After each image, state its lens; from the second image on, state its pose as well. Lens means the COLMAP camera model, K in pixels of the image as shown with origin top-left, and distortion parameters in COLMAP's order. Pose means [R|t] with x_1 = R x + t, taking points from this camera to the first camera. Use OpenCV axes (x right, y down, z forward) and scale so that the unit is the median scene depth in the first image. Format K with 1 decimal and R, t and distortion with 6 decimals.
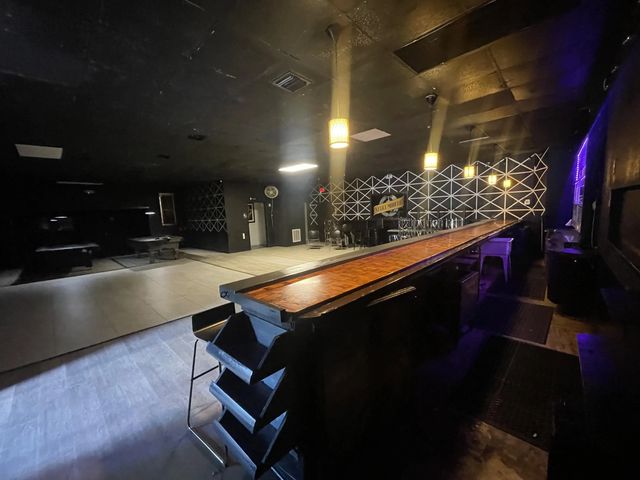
lens RADIAL K [[259.0, 0, 316.0], [0, 259.0, 239.3], [0, 0, 1]] dist [-0.003606, 0.000376]
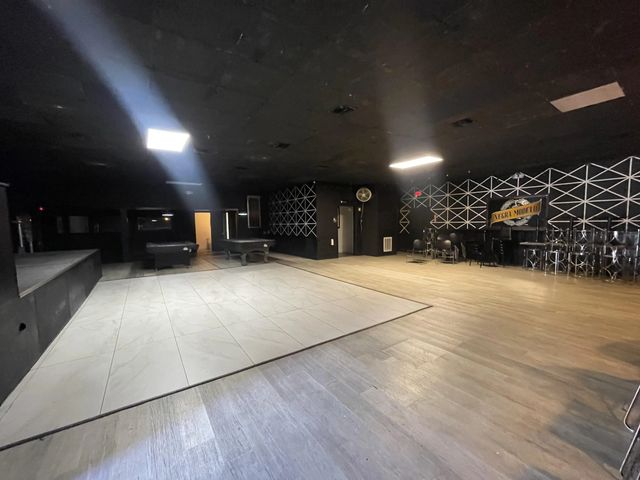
lens RADIAL K [[259.0, 0, 316.9], [0, 259.0, 242.1], [0, 0, 1]] dist [-0.003606, 0.000376]
pose [[0.976848, 0.044315, -0.209293, -0.140038], [-0.049328, 0.998606, -0.018790, 0.007445], [0.208169, 0.028679, 0.977672, 0.090691]]
